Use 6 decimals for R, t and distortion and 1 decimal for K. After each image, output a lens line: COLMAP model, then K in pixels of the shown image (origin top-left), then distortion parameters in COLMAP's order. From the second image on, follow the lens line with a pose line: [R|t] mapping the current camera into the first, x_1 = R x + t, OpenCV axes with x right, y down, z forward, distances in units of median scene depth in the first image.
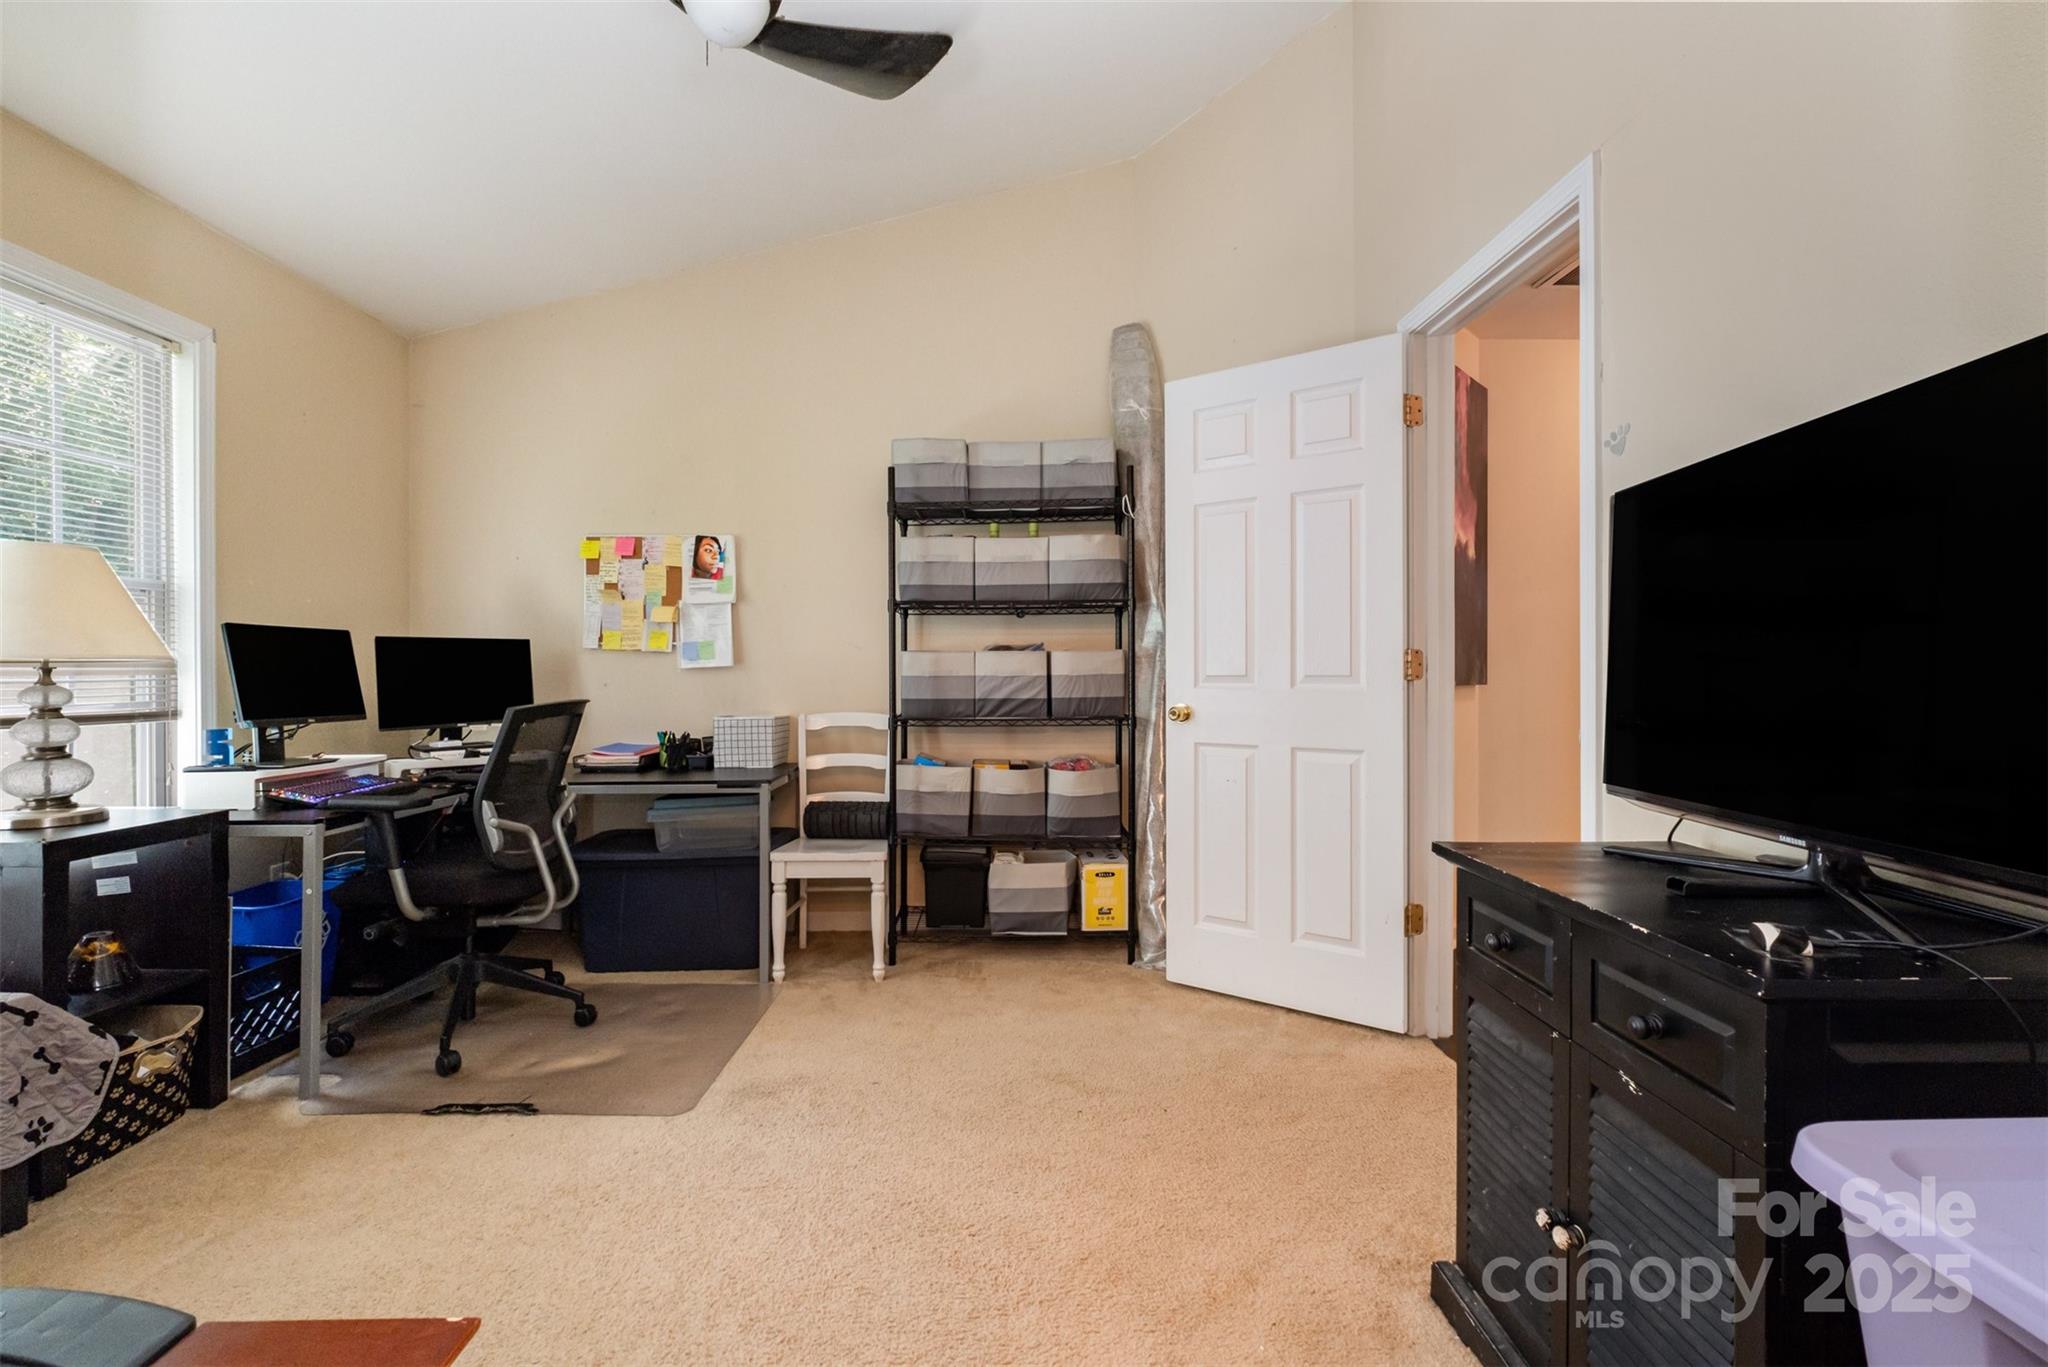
lens RADIAL K [[912.0, 0, 1003.6], [0, 912.0, 666.3], [0, 0, 1]] dist [-0.001332, -0.000004]
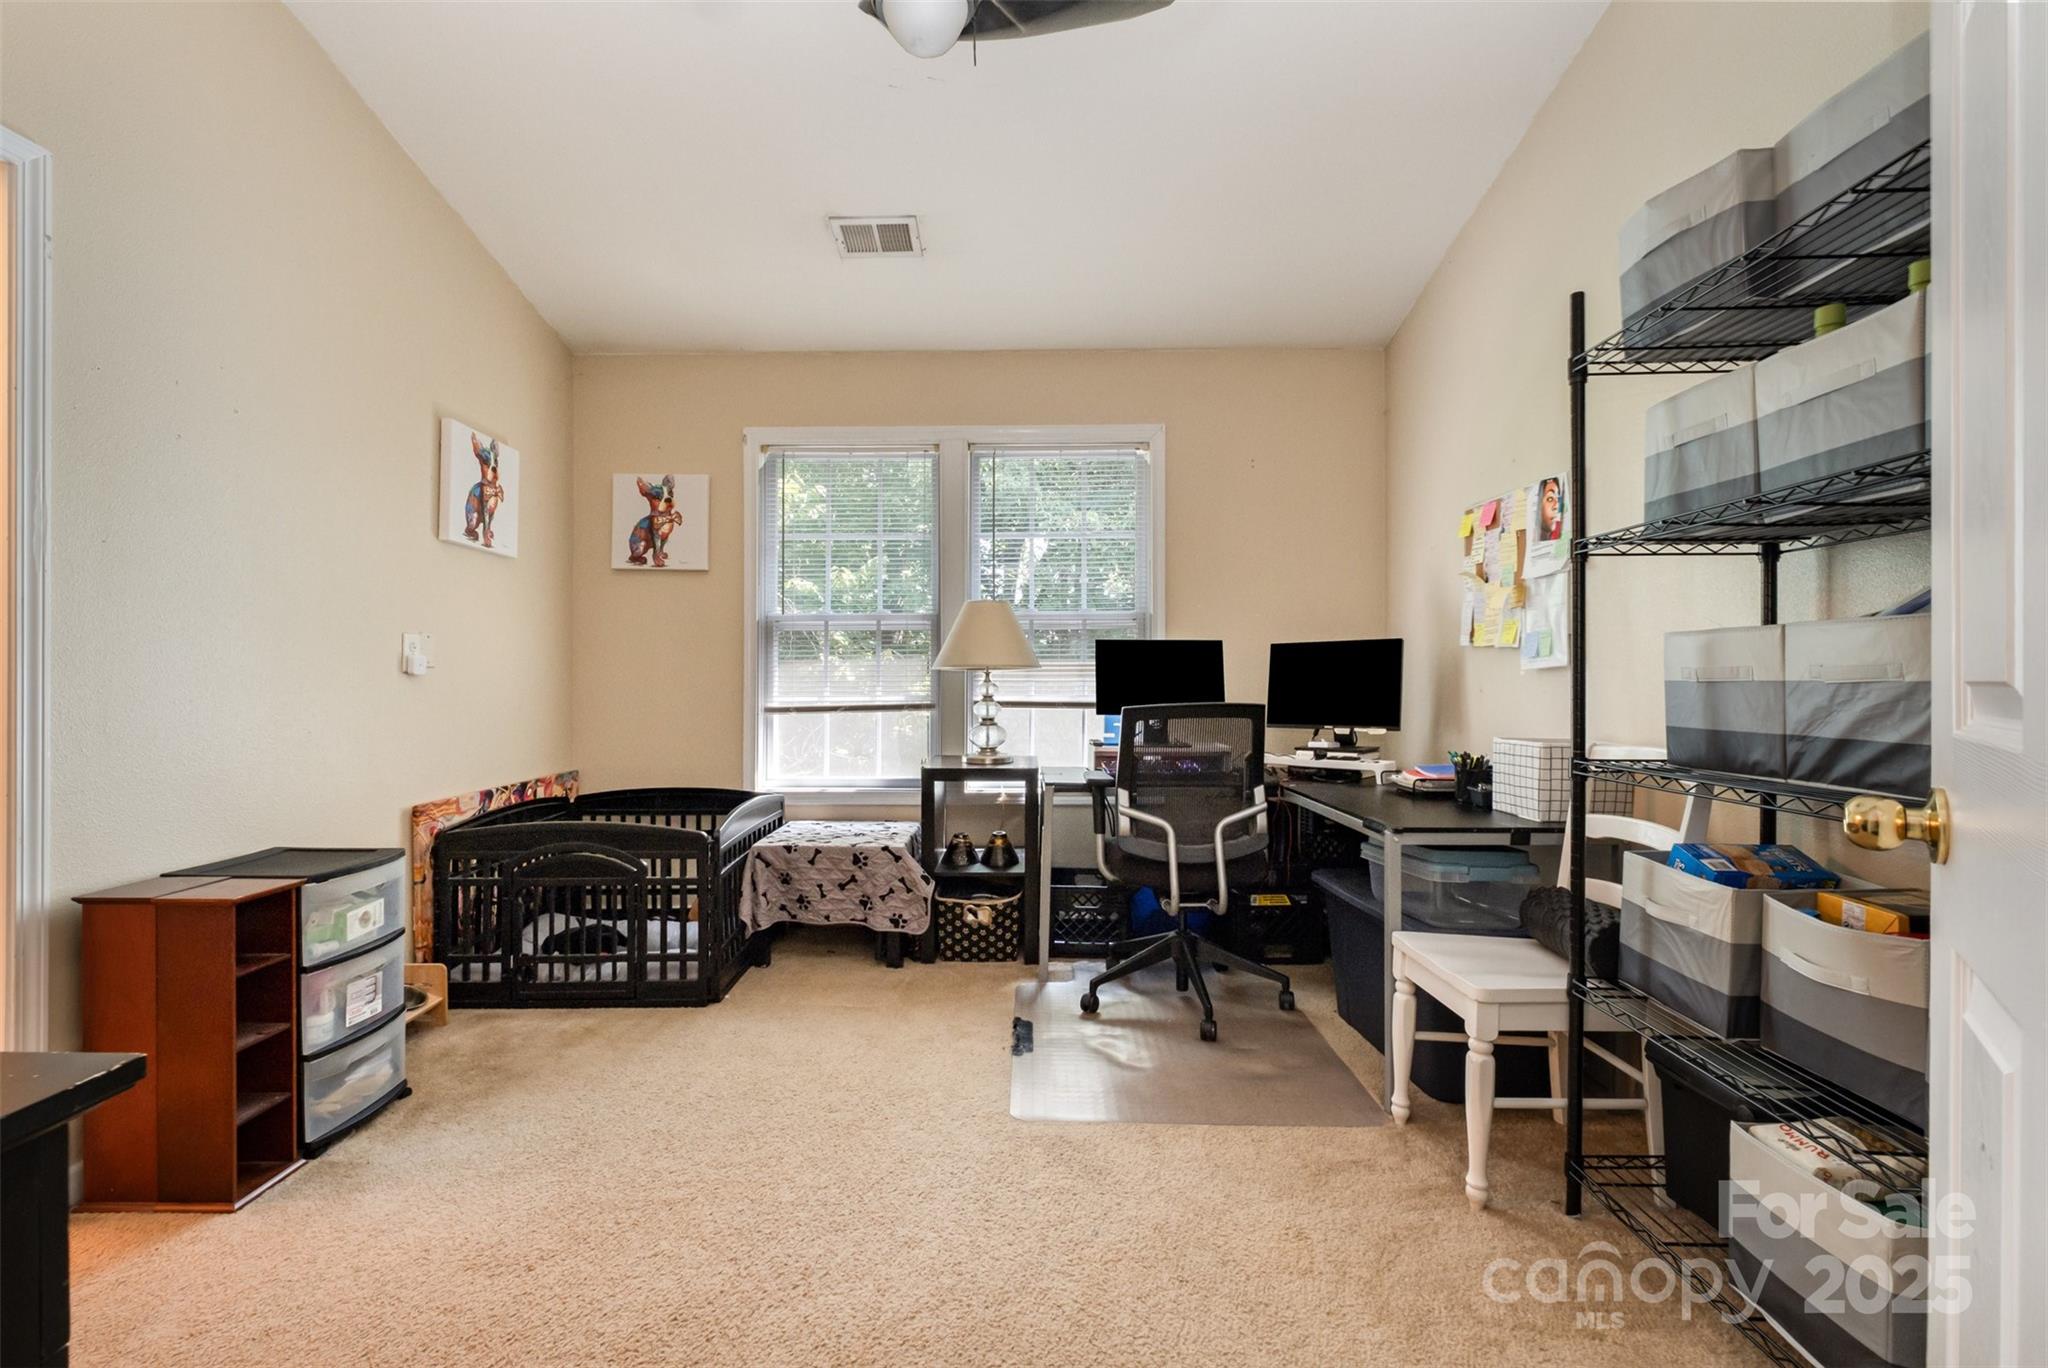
lens RADIAL K [[912.0, 0, 1003.6], [0, 912.0, 666.8], [0, 0, 1]] dist [-0.001332, -0.000004]
pose [[-0.032616, -0.011105, -0.999406, 0.556537], [0.006141, 0.999917, -0.011311, 0.008789], [0.999449, -0.006506, -0.032545, 0.881870]]
